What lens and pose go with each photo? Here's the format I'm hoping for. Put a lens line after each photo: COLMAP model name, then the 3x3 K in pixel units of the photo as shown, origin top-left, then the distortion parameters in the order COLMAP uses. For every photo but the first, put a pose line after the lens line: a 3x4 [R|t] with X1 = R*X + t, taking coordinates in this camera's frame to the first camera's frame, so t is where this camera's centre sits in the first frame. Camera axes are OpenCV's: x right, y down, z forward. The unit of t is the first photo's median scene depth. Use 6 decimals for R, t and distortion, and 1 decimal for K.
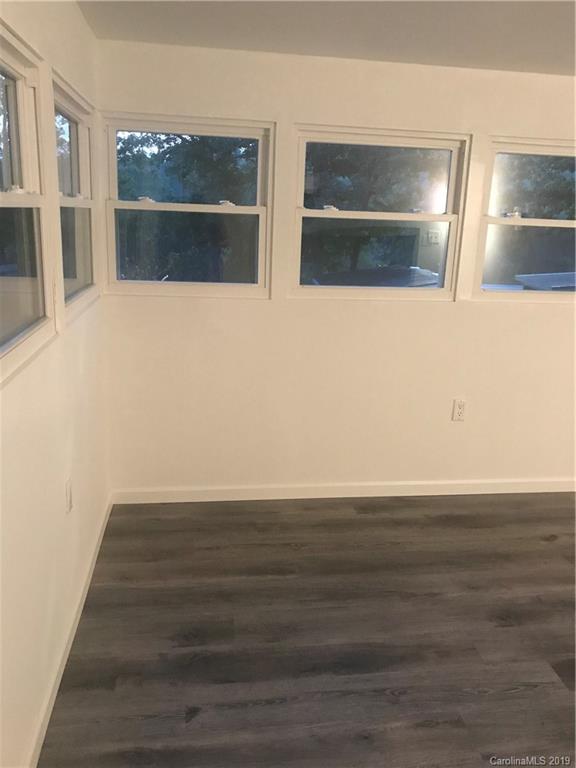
lens RADIAL K [[652.5, 0, 291.4], [0, 652.5, 381.7], [0, 0, 1]] dist [0.010699, 0.002565]
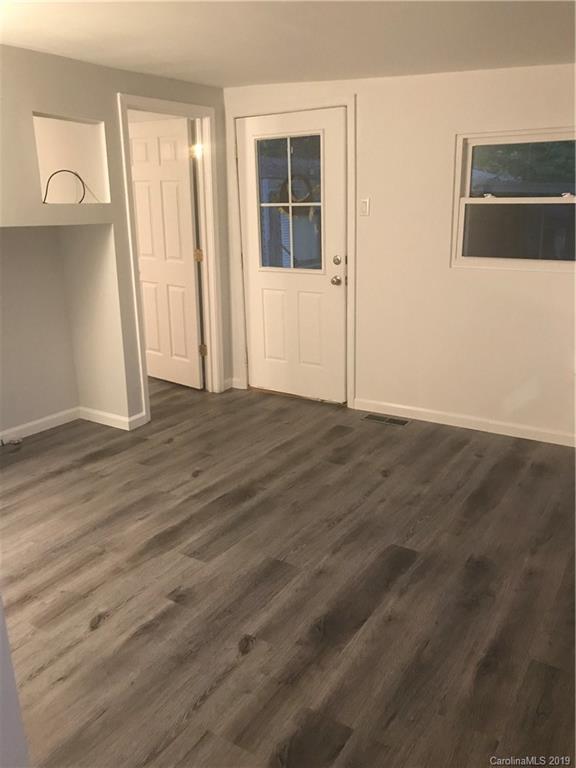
lens RADIAL K [[633.6, 0, 287.1], [0, 633.6, 402.9], [0, 0, 1]] dist [0.033401, 0.006446]
pose [[-0.662267, 0.193831, -0.723762, 1.292263], [-0.223477, 0.870894, 0.437724, -0.283316], [0.715164, 0.451634, -0.533448, 1.236578]]
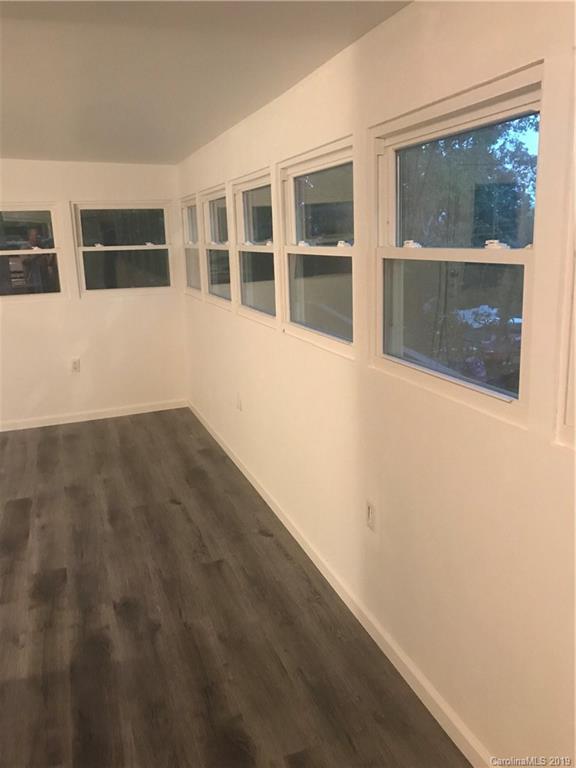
lens RADIAL K [[652.5, 0, 291.4], [0, 652.5, 381.7], [0, 0, 1]] dist [0.010699, 0.002565]
pose [[0.177611, 0.168174, -0.969624, 2.010448], [-0.212937, 0.968516, 0.128977, -0.234530], [0.960787, 0.183561, 0.207830, 1.153331]]
